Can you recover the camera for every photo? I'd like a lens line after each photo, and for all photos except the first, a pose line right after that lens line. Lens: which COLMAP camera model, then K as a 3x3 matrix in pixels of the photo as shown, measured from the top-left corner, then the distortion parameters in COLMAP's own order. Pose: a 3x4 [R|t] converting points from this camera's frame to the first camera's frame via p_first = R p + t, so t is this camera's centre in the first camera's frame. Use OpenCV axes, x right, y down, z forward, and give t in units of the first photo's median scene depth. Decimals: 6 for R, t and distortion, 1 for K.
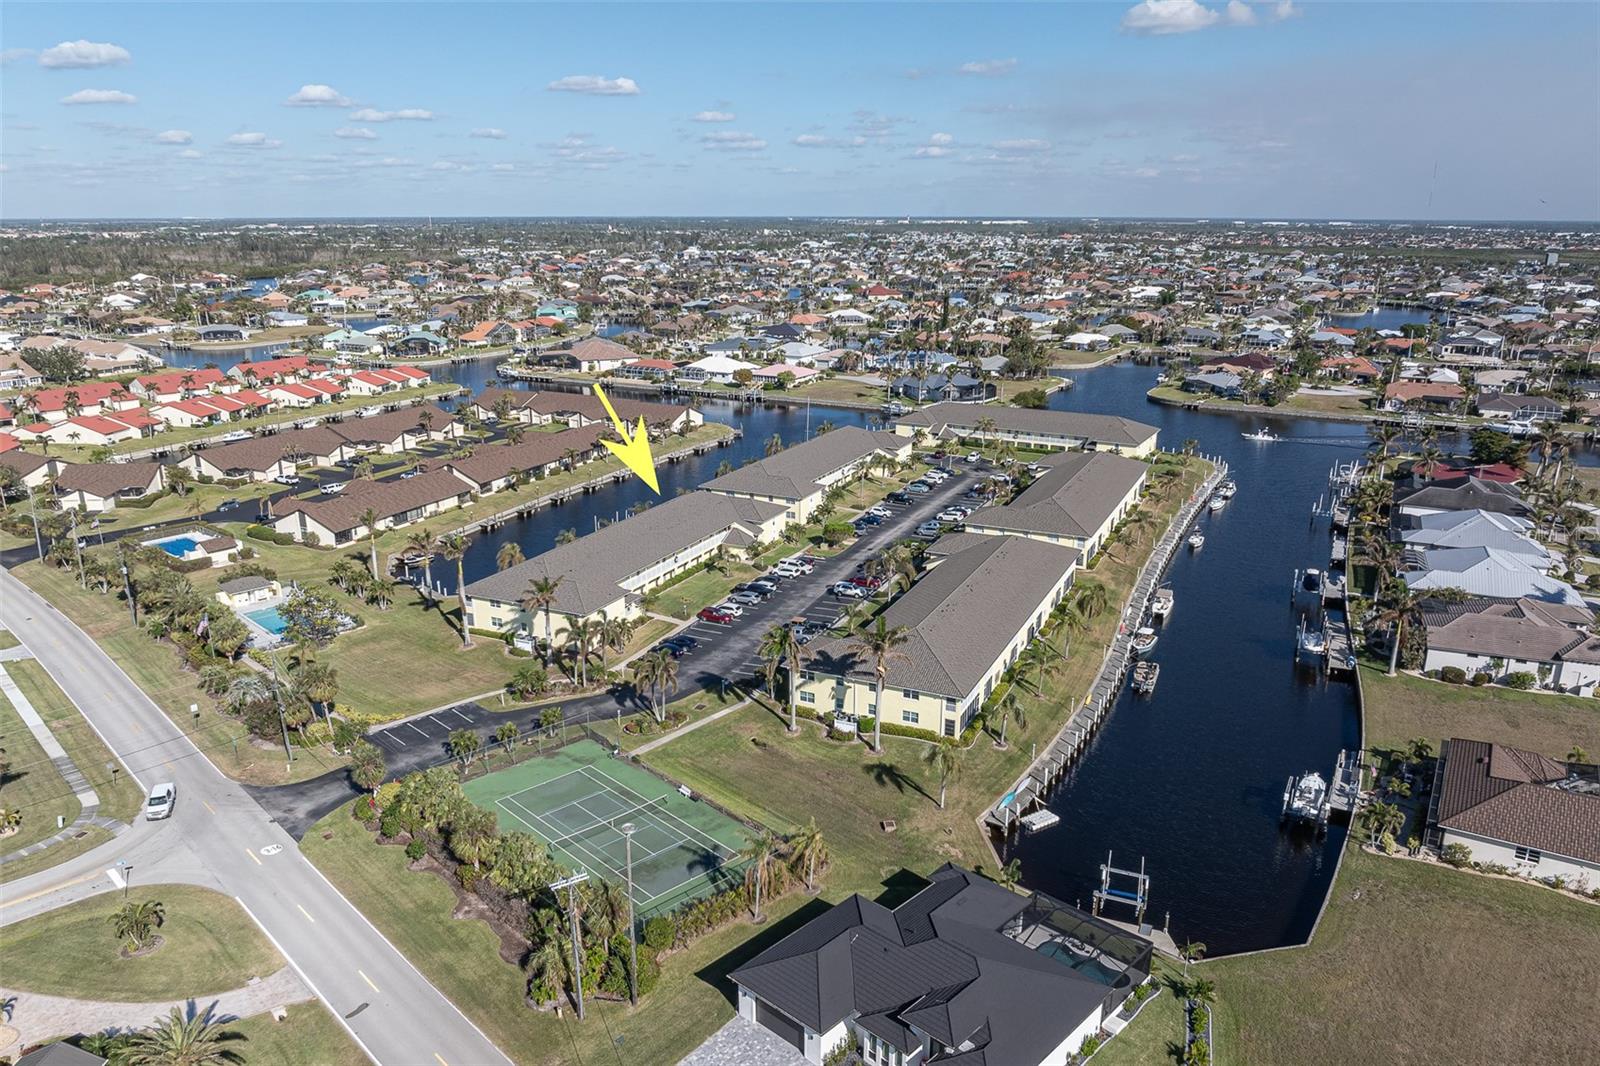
lens RADIAL K [[1127.8, 0, 805.4], [0, 1127.8, 535.0], [0, 0, 1]] dist [-0.019102, 0.001731]
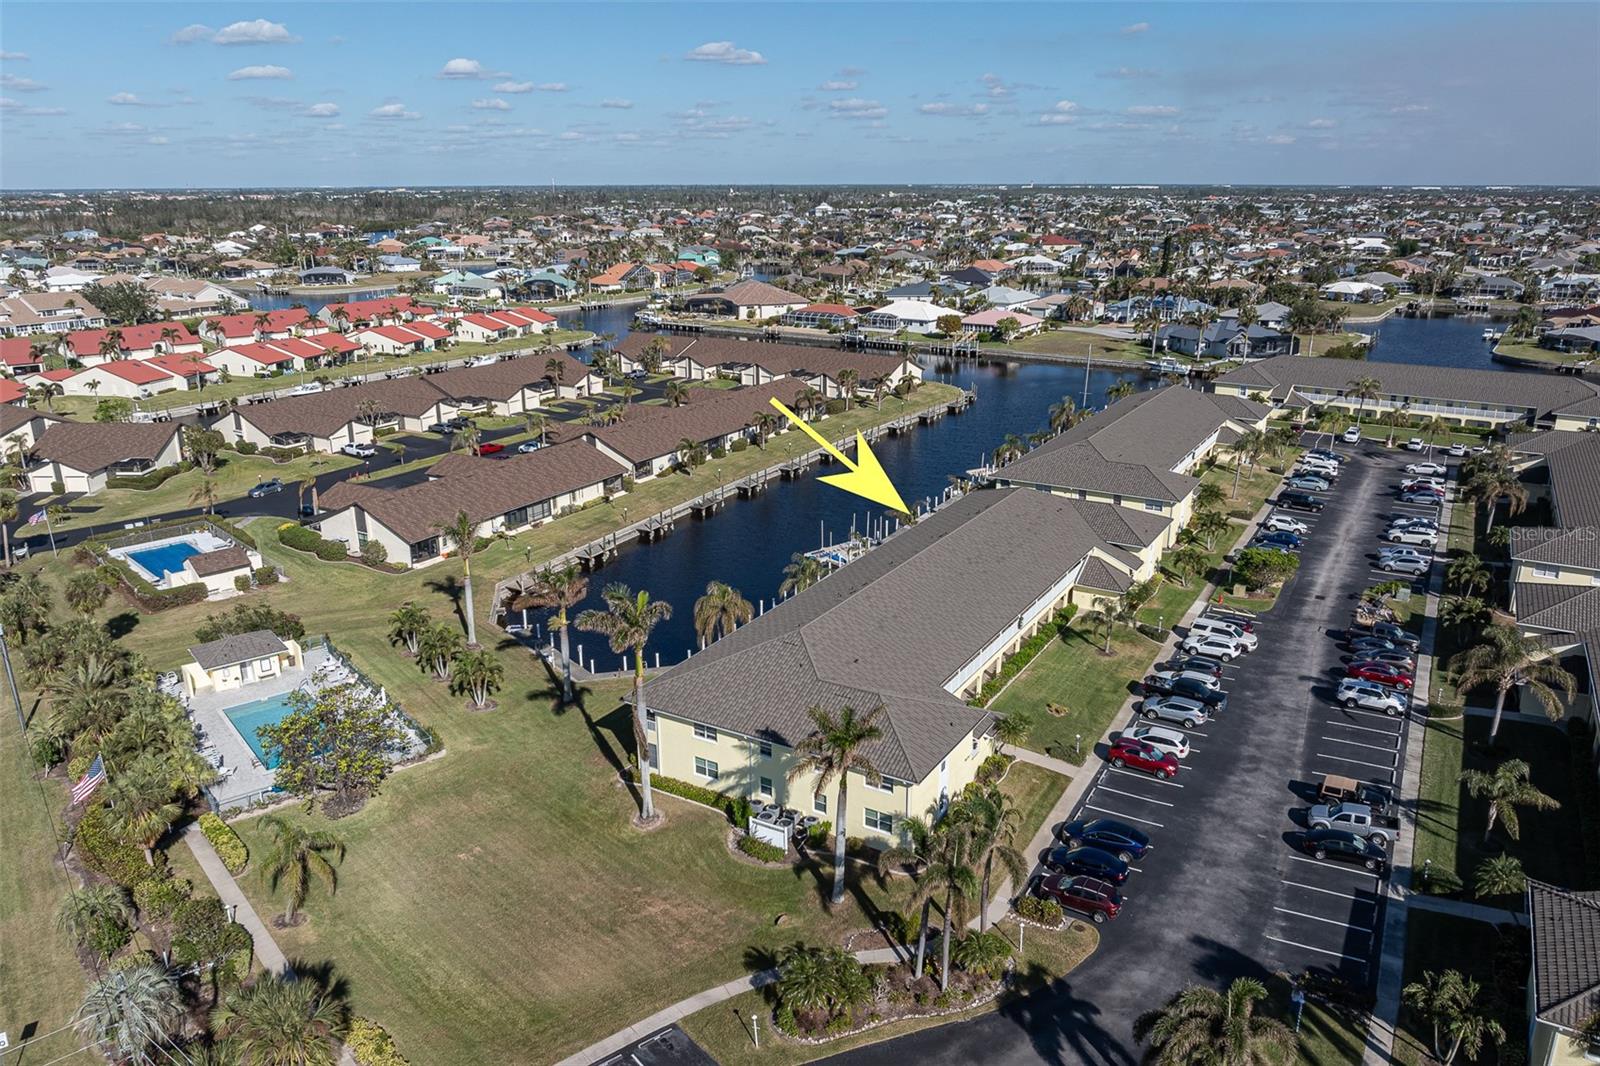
lens RADIAL K [[1127.8, 0, 805.4], [0, 1127.8, 535.0], [0, 0, 1]] dist [-0.019102, 0.001731]
pose [[0.995052, 0.026298, -0.095809, -0.098104], [-0.023765, 0.999340, 0.027480, -0.018657], [0.096468, -0.025067, 0.995020, 0.275071]]
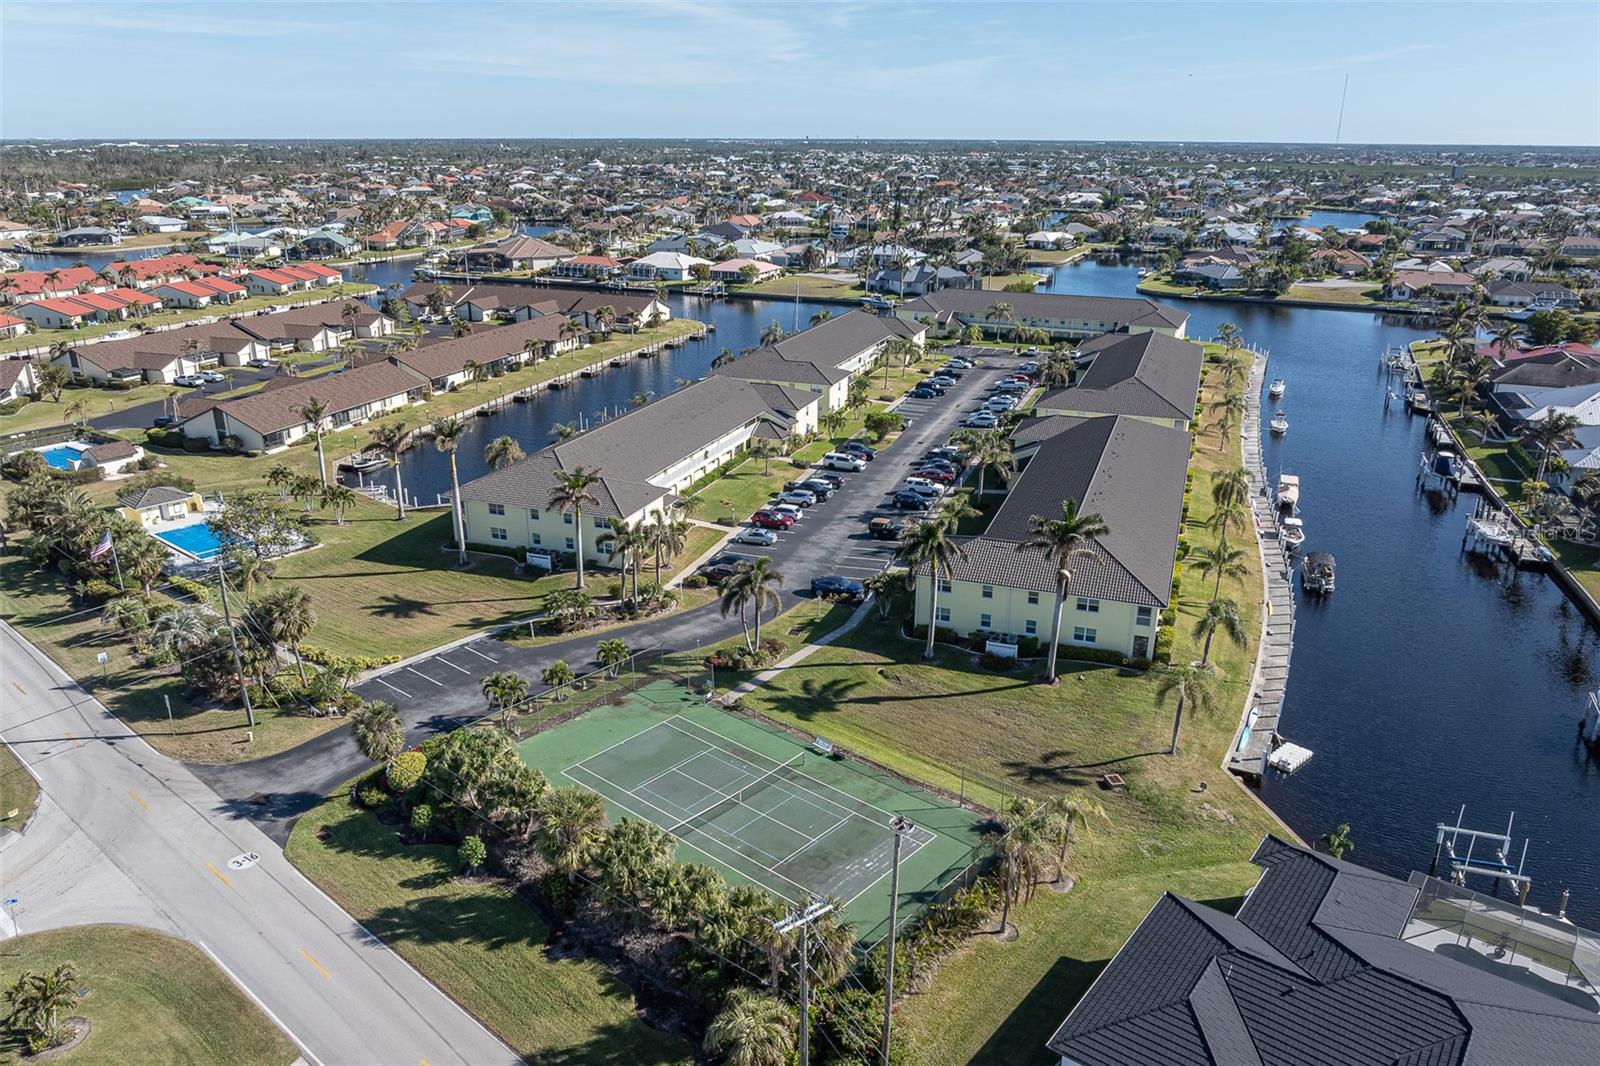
lens RADIAL K [[1127.8, 0, 805.4], [0, 1127.8, 535.0], [0, 0, 1]] dist [-0.019102, 0.001731]
pose [[0.996134, -0.026911, 0.083629, -0.067056], [0.021604, 0.997733, 0.063727, 0.017356], [-0.085154, -0.061674, 0.994457, 0.110141]]
